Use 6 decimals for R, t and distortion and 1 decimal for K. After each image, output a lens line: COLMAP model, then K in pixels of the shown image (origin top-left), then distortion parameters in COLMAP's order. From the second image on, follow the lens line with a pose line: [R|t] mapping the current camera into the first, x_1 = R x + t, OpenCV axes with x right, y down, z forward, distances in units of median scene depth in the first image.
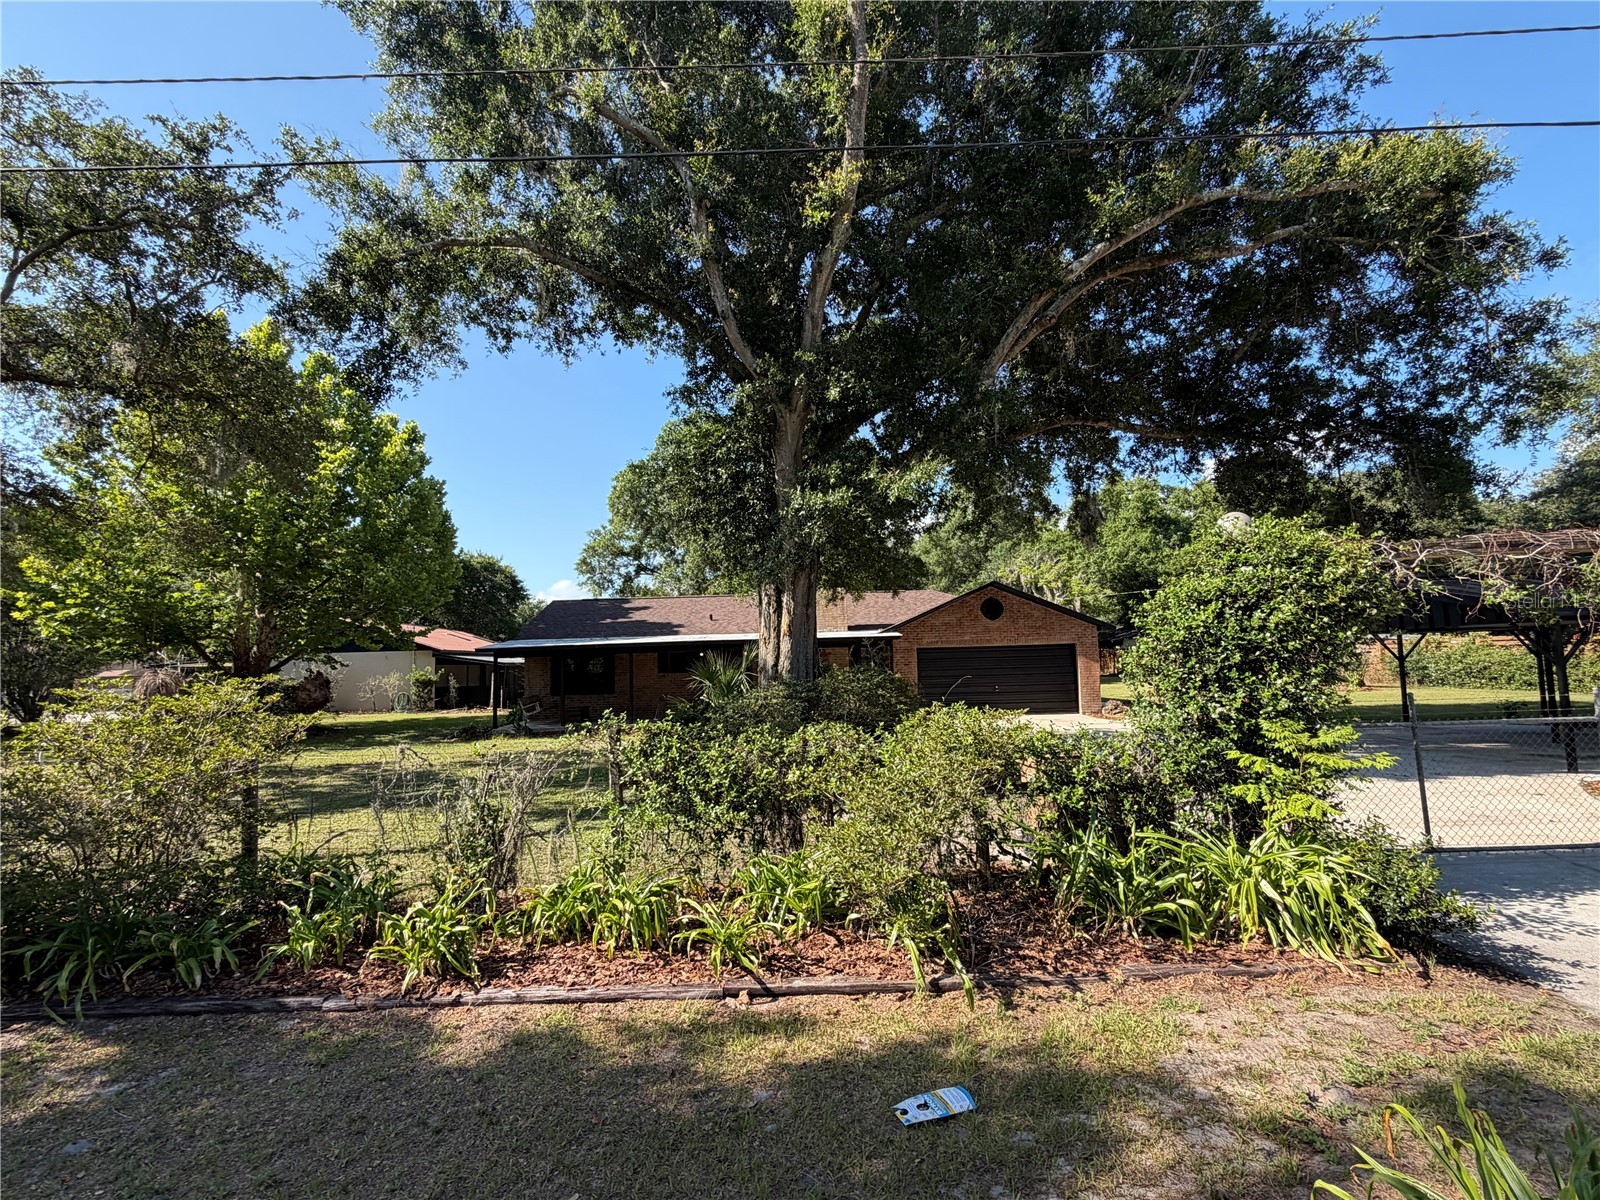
lens RADIAL K [[739.1, 0, 793.1], [0, 739.1, 602.1], [0, 0, 1]] dist [0.001683, 0.000322]
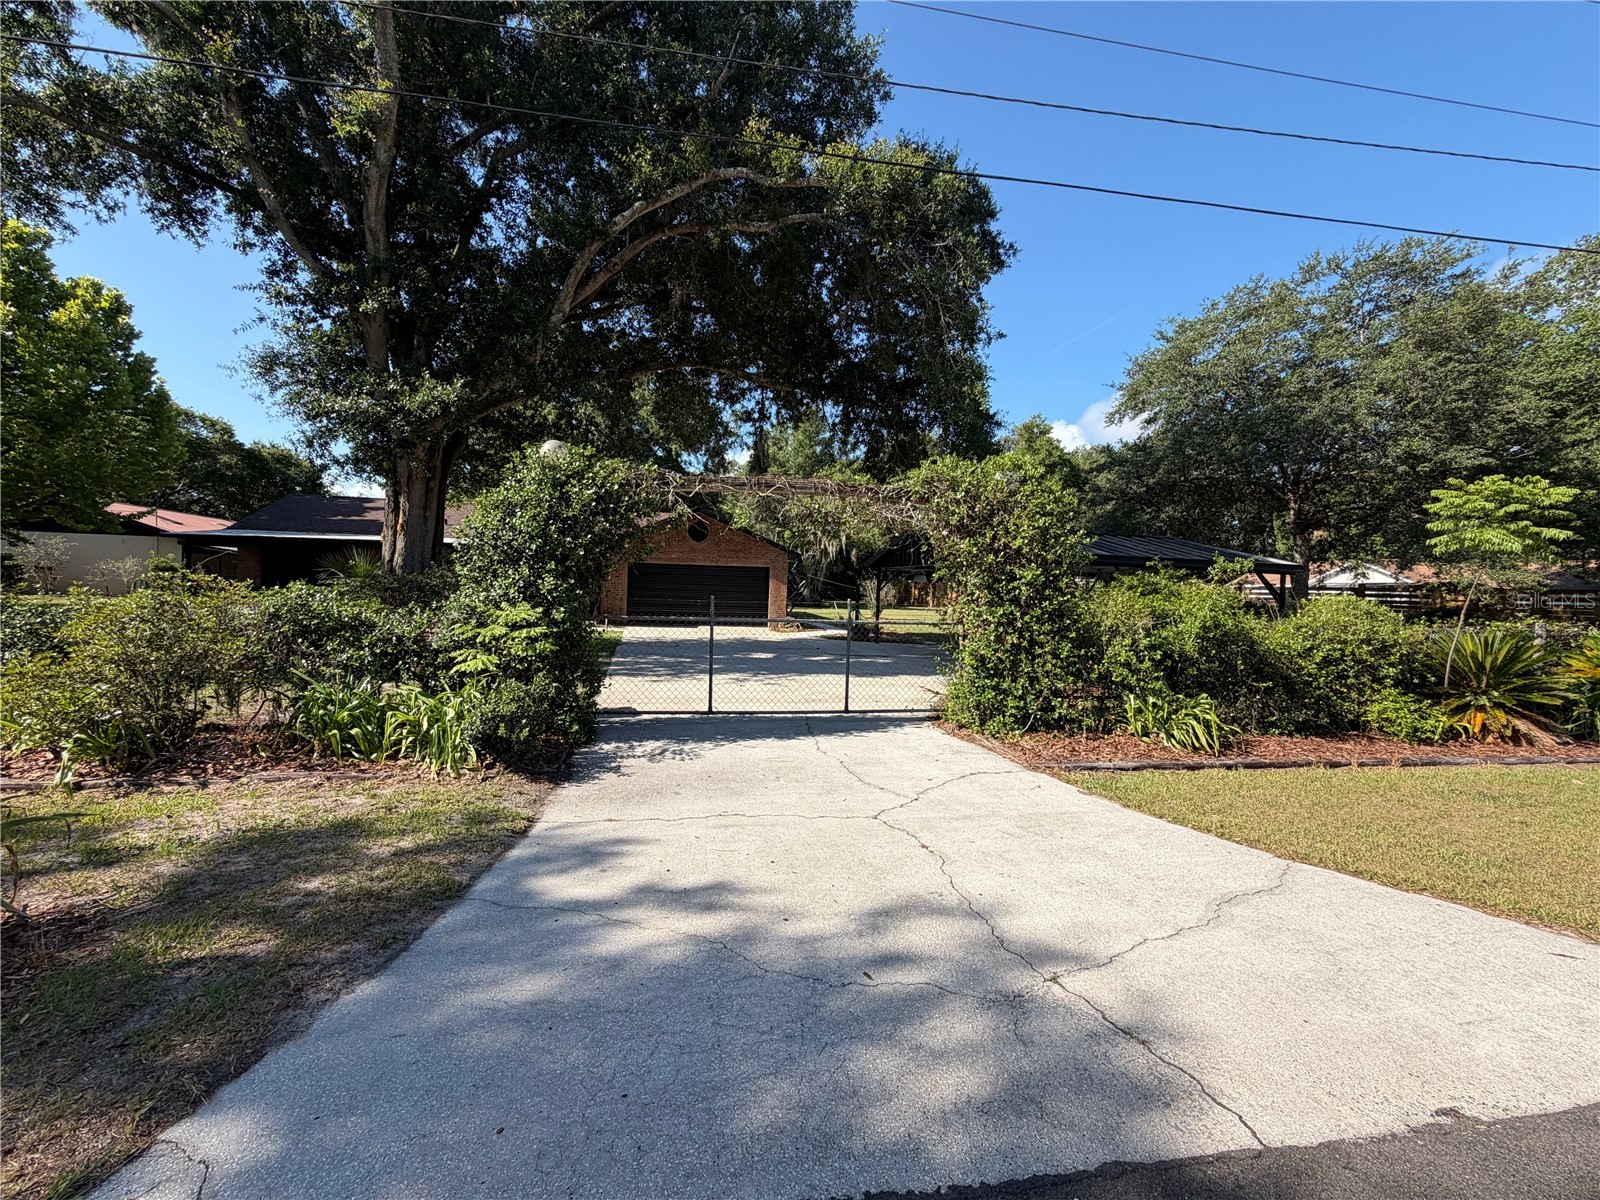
lens RADIAL K [[689.4, 0, 800.0], [0, 689.4, 600.0], [0, 0, 1]] dist [0.001734, 0.000492]
pose [[0.981094, 0.054862, 0.185593, 0.340101], [-0.073328, 0.992855, 0.094138, 0.002115], [-0.179103, -0.105967, 0.978107, -0.097922]]
